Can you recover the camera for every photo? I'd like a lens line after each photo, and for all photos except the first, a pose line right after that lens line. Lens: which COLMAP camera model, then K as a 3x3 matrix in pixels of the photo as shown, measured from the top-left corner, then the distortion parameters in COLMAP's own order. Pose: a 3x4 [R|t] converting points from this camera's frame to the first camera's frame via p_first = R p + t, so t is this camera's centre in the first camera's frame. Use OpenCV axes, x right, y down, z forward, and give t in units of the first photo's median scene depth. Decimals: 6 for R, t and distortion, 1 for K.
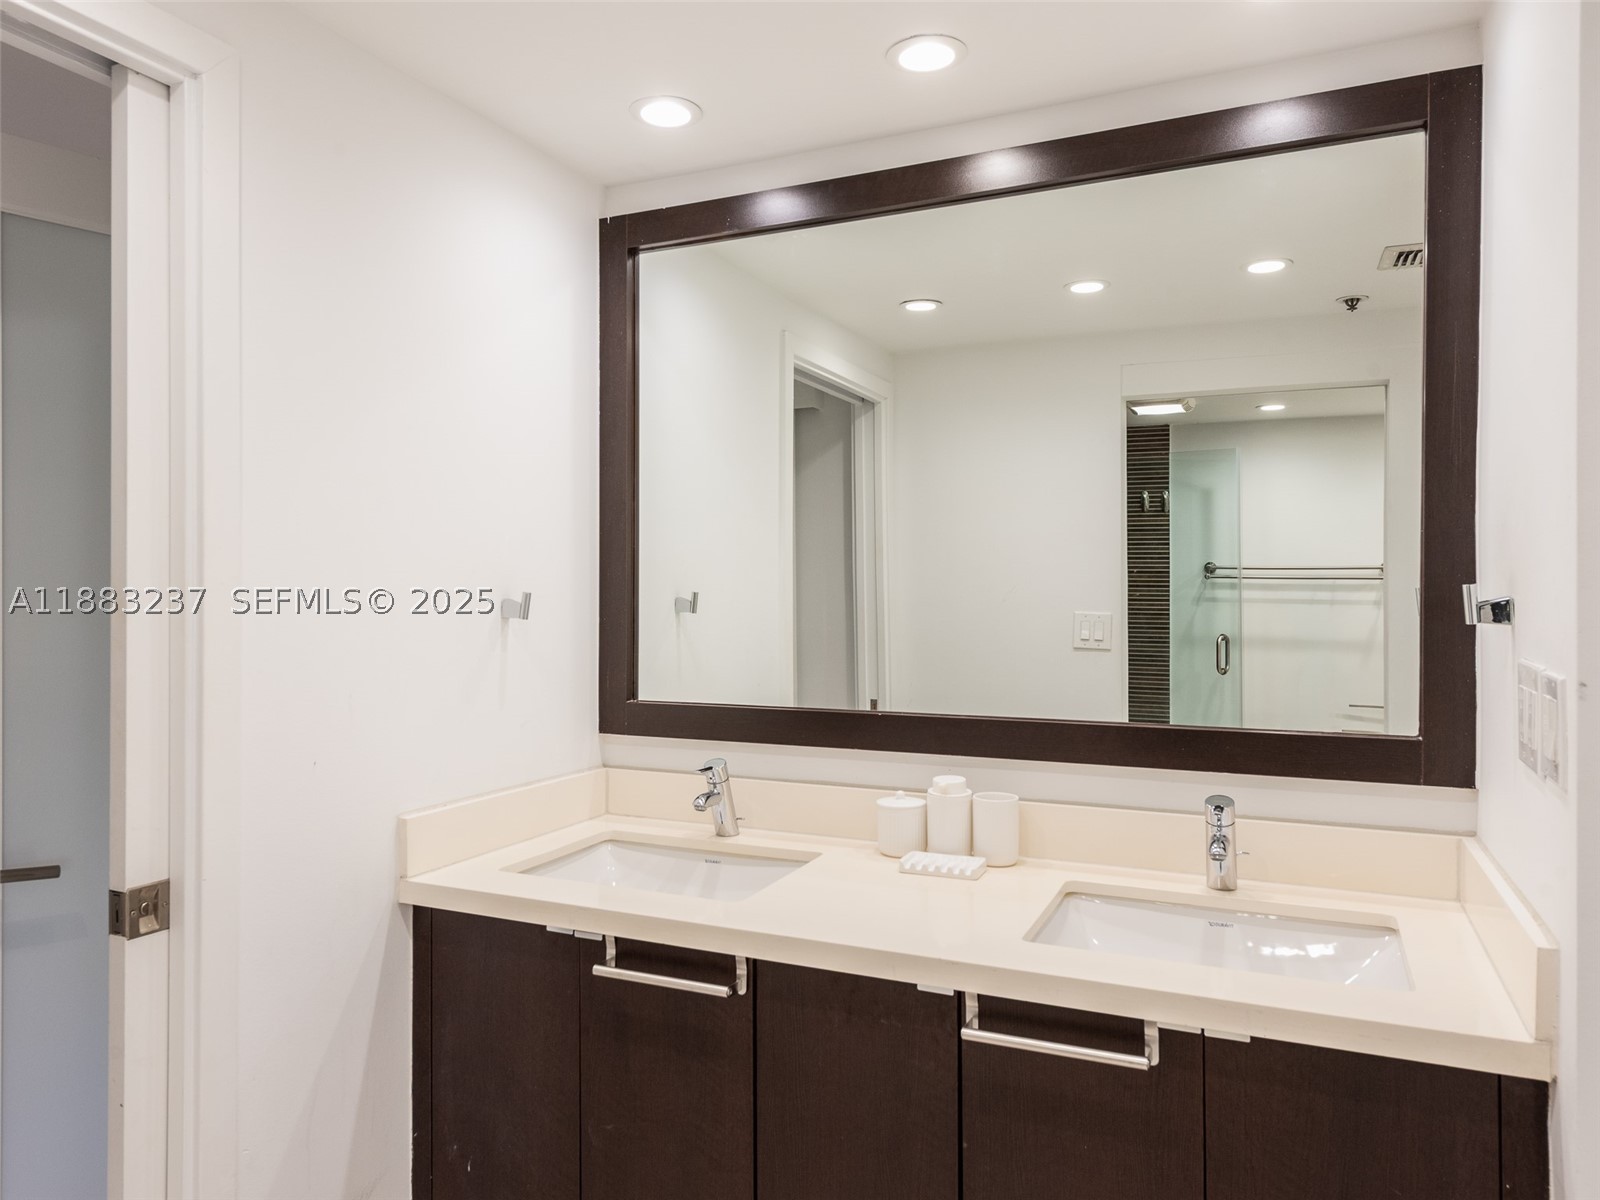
lens RADIAL K [[1138.6, 0, 797.0], [0, 1138.6, 549.1], [0, 0, 1]] dist [0.007790, 0.000992]
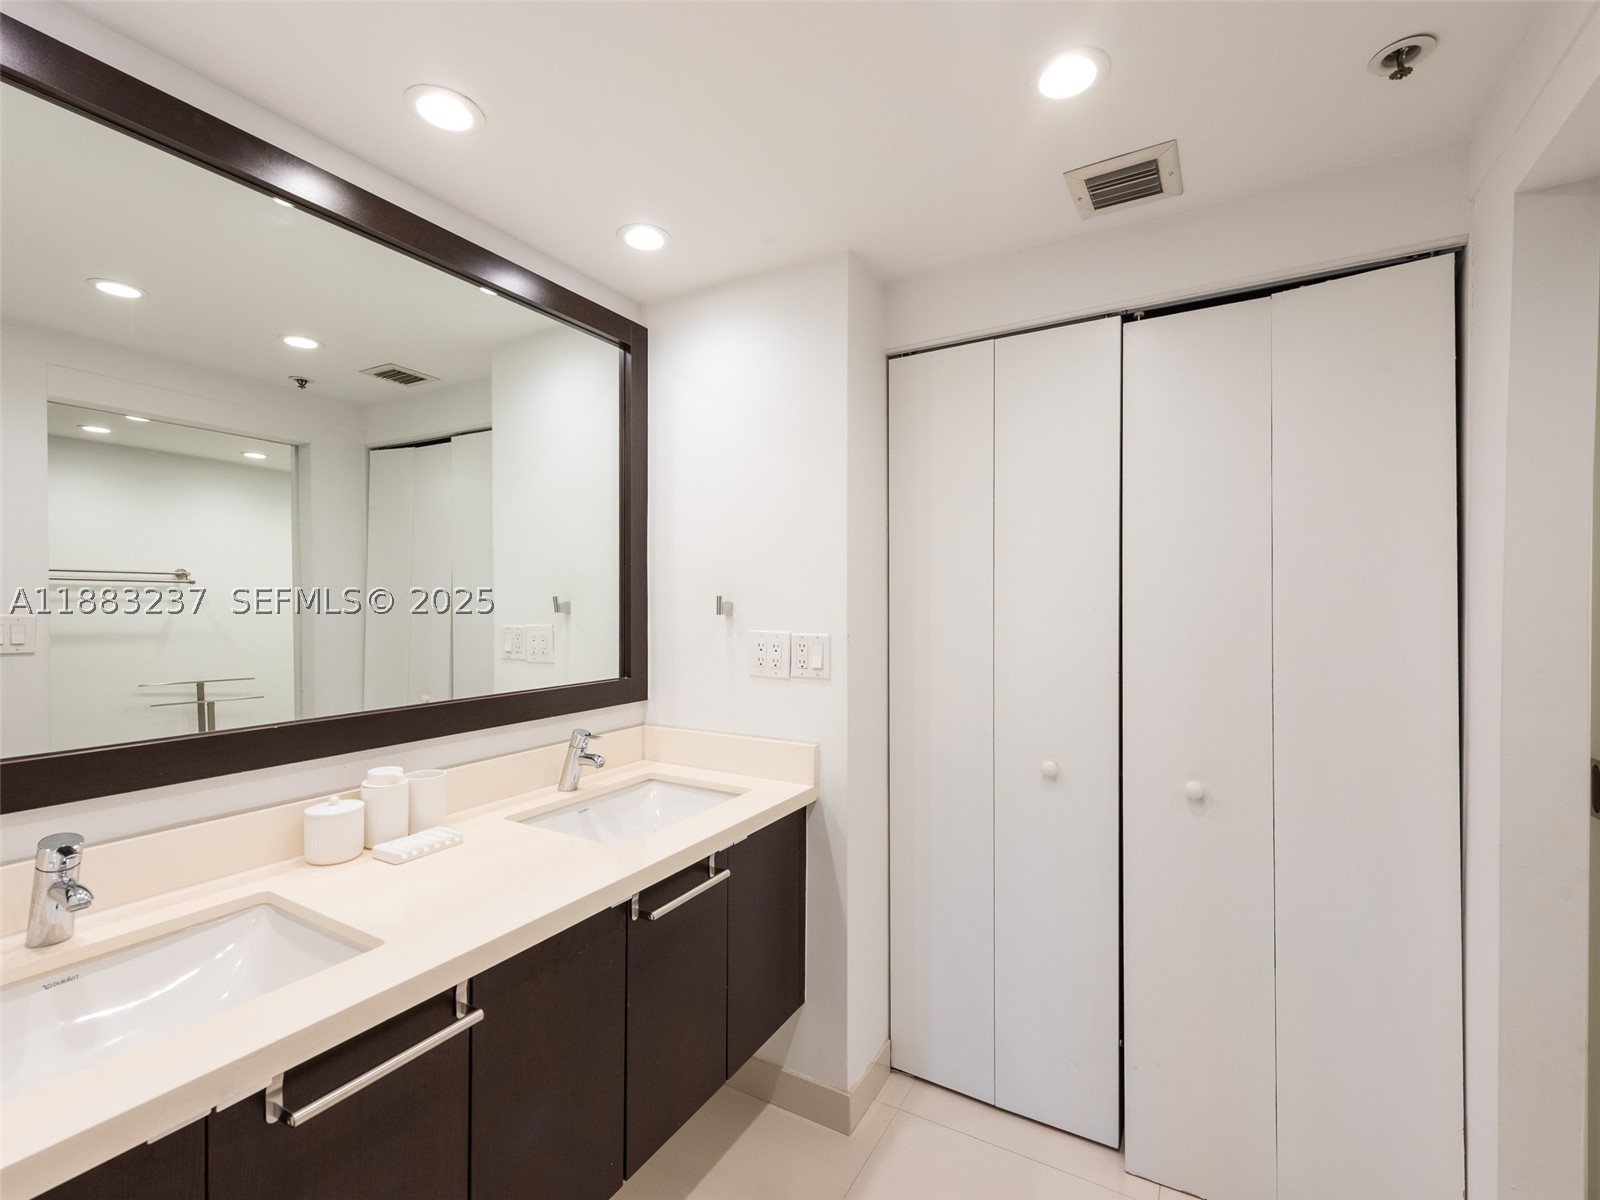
lens RADIAL K [[702.7, 0, 800.0], [0, 702.7, 600.0], [0, 0, 1]] dist [0.001988, -0.000218]
pose [[0.079726, -0.004538, 0.996806, -0.540426], [-0.047155, 0.998853, 0.008319, 0.013881], [-0.995701, -0.047667, 0.079420, 0.595517]]
